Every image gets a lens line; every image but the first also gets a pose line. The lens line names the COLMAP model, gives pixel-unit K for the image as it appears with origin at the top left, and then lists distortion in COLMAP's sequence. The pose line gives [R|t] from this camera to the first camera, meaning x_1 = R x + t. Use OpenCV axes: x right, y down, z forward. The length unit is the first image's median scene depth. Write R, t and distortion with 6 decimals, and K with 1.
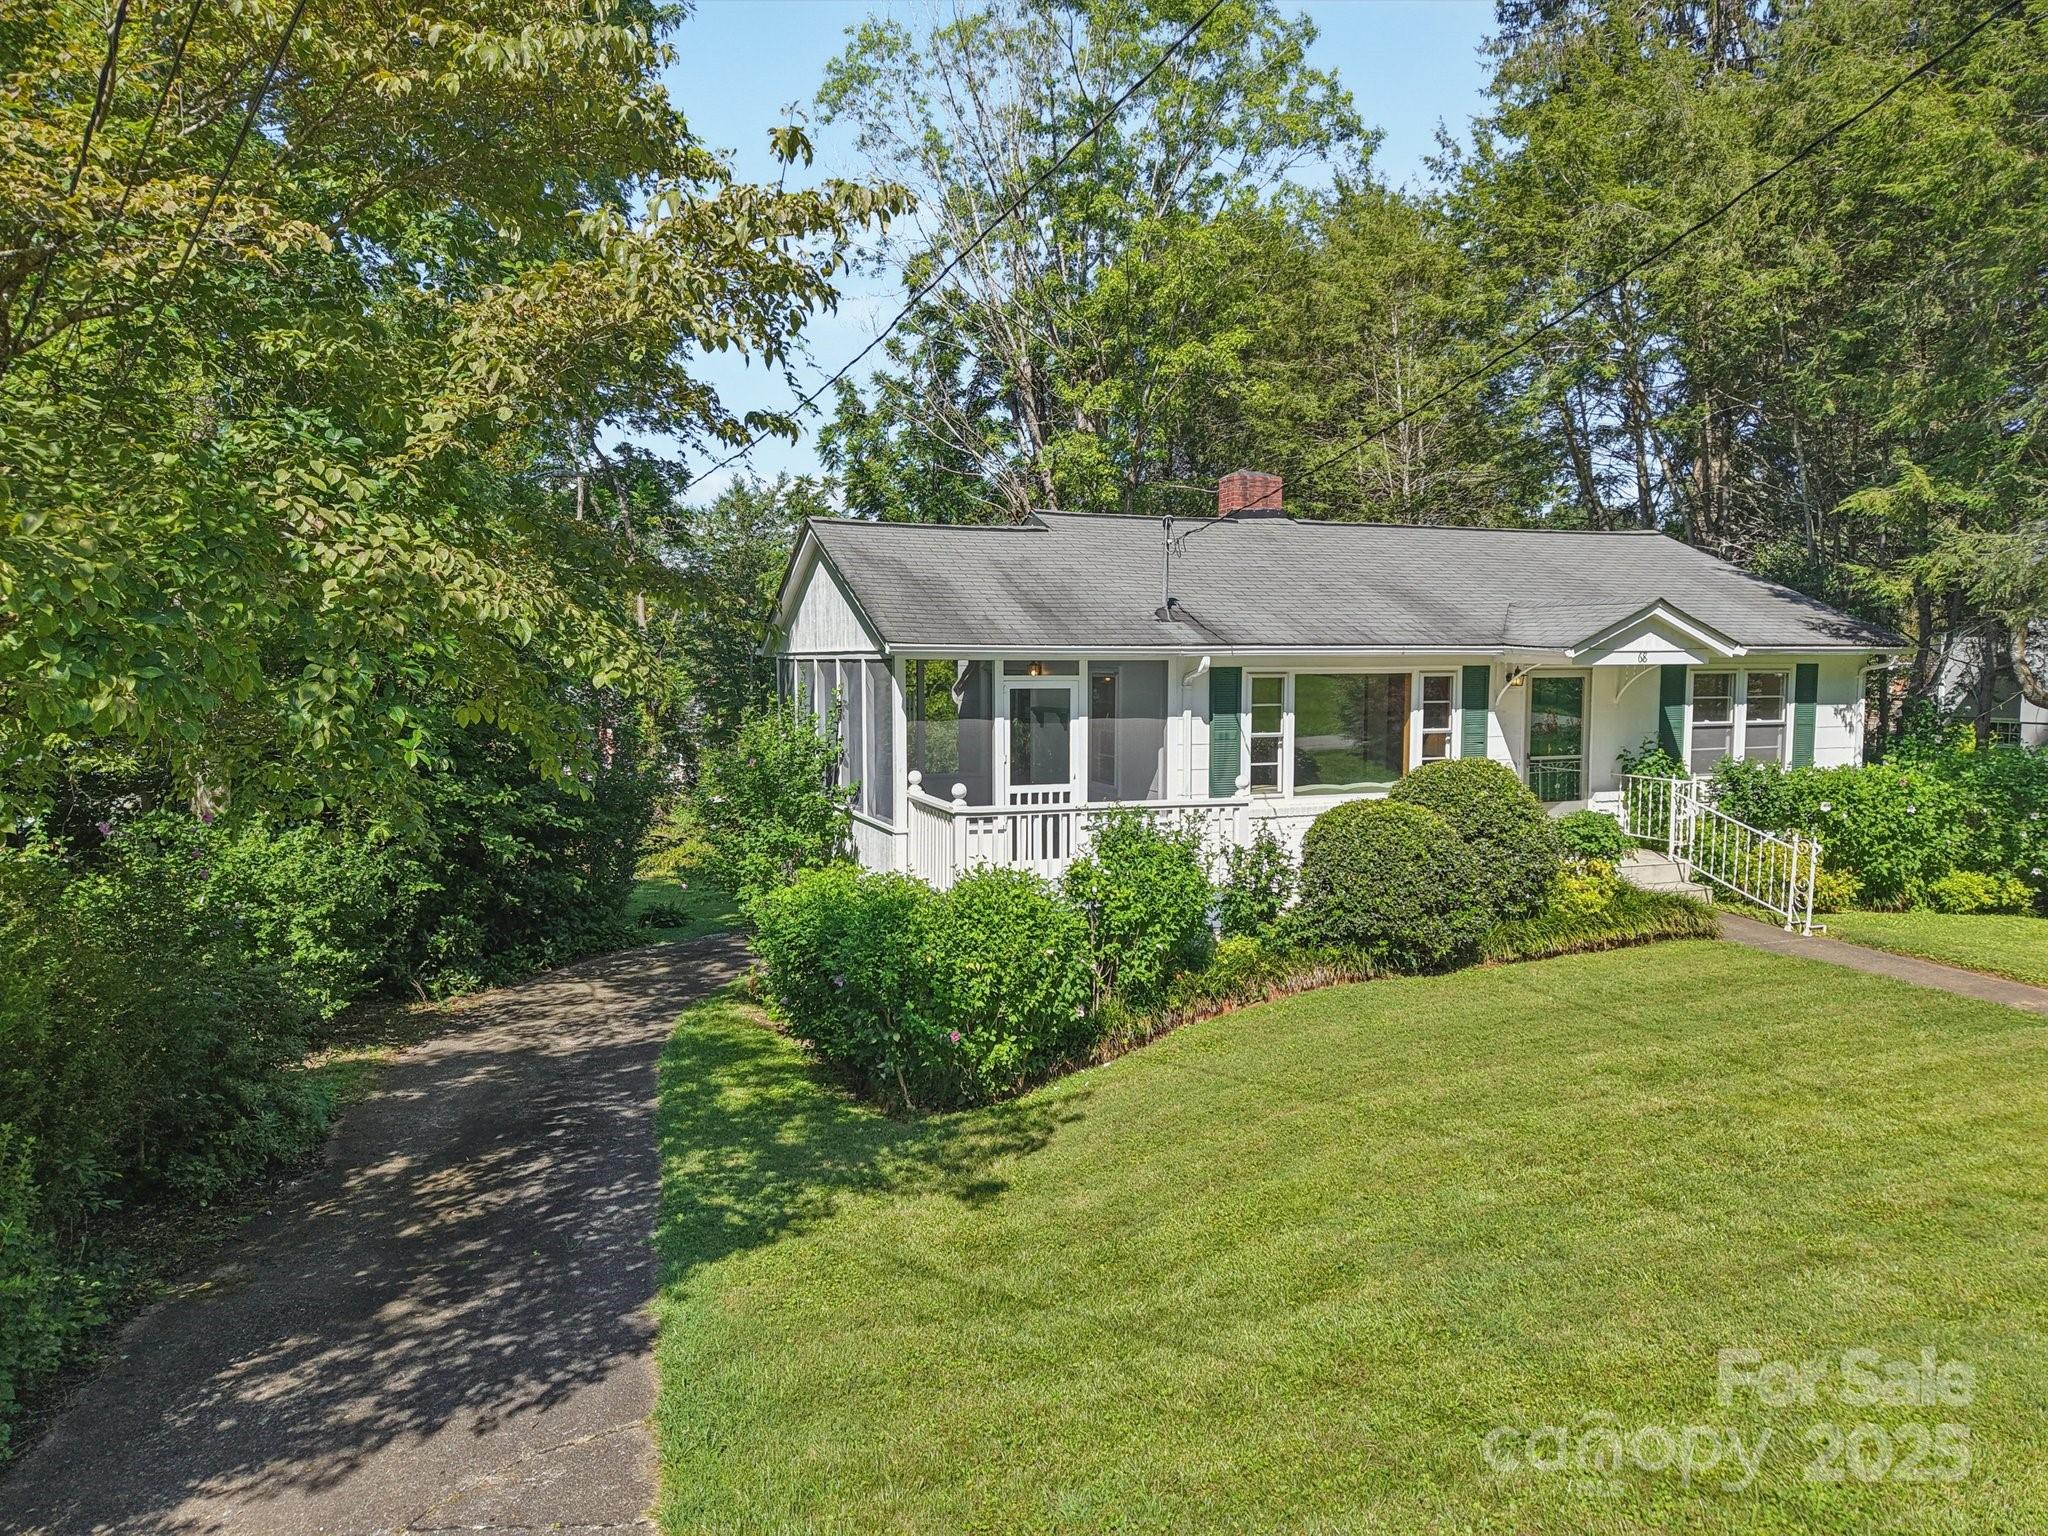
lens RADIAL K [[1423.5, 0, 1024.0], [0, 1423.5, 768.0], [0, 0, 1]] dist [0.010497, 0.006138]
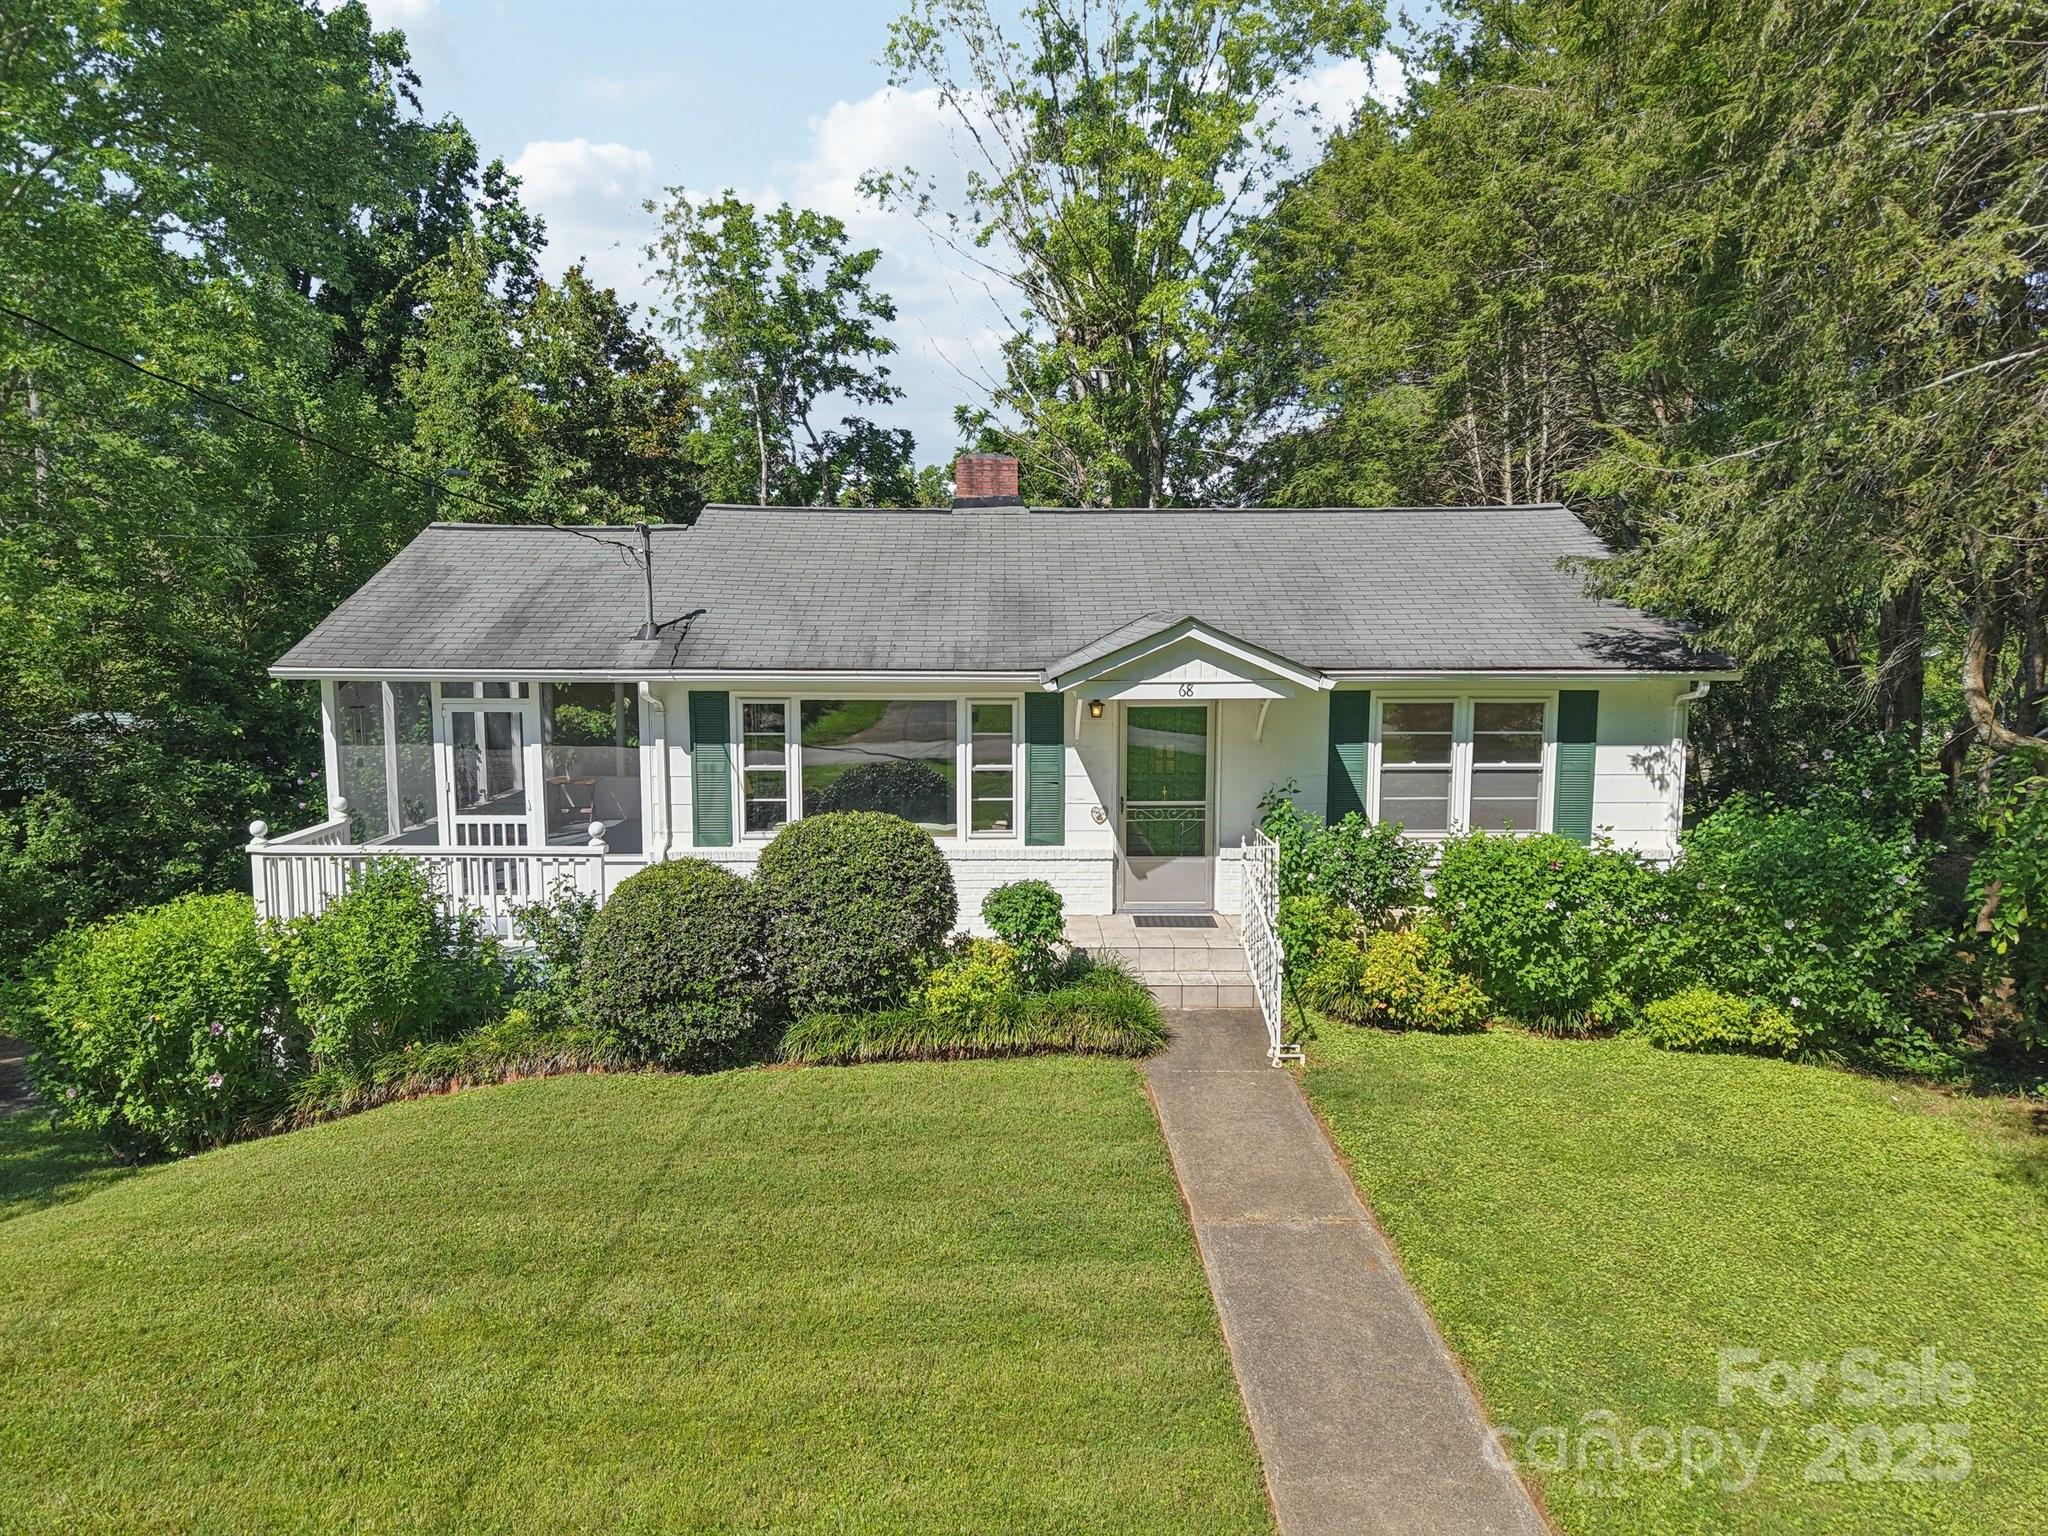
lens RADIAL K [[1423.5, 0, 1024.0], [0, 1423.5, 768.0], [0, 0, 1]] dist [0.010497, 0.006138]
pose [[0.936117, 0.041658, -0.349214, 0.631534], [-0.028515, 0.998681, 0.042694, -0.065792], [0.350532, -0.030008, 0.936070, 0.224238]]
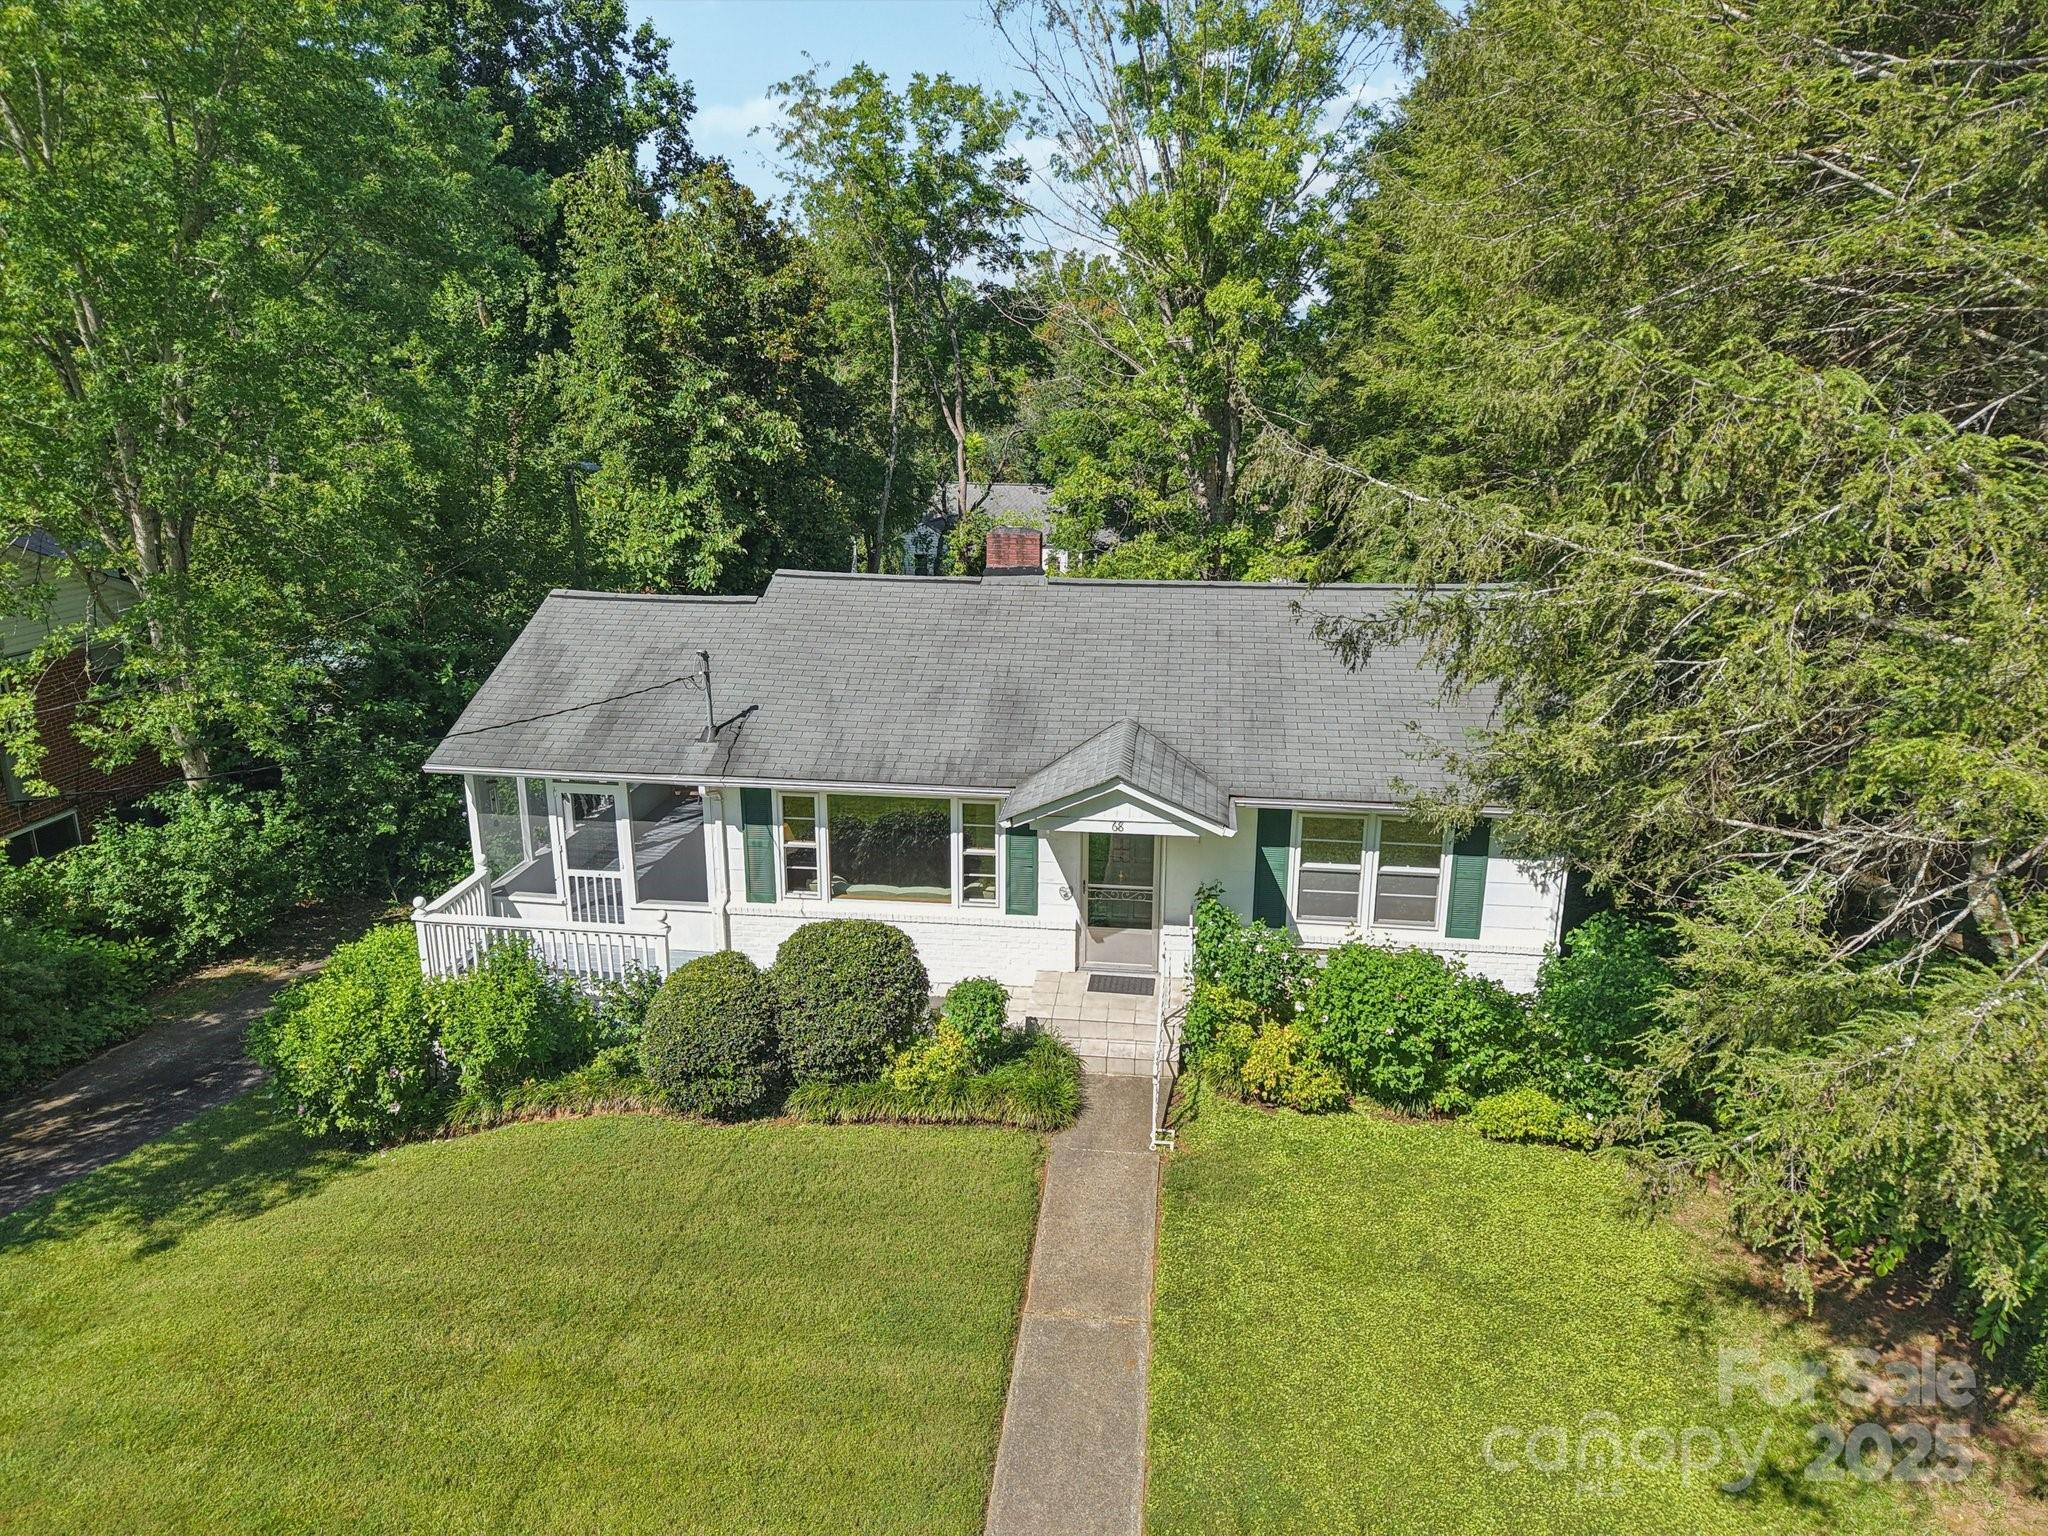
lens RADIAL K [[1427.3, 0, 1008.8], [0, 1427.3, 773.2], [0, 0, 1]] dist [0.024002, -0.001049]
pose [[0.877806, 0.134463, -0.459758, 0.819508], [-0.037927, 0.976290, 0.213117, -0.322207], [0.477513, -0.169639, 0.862093, 0.122915]]
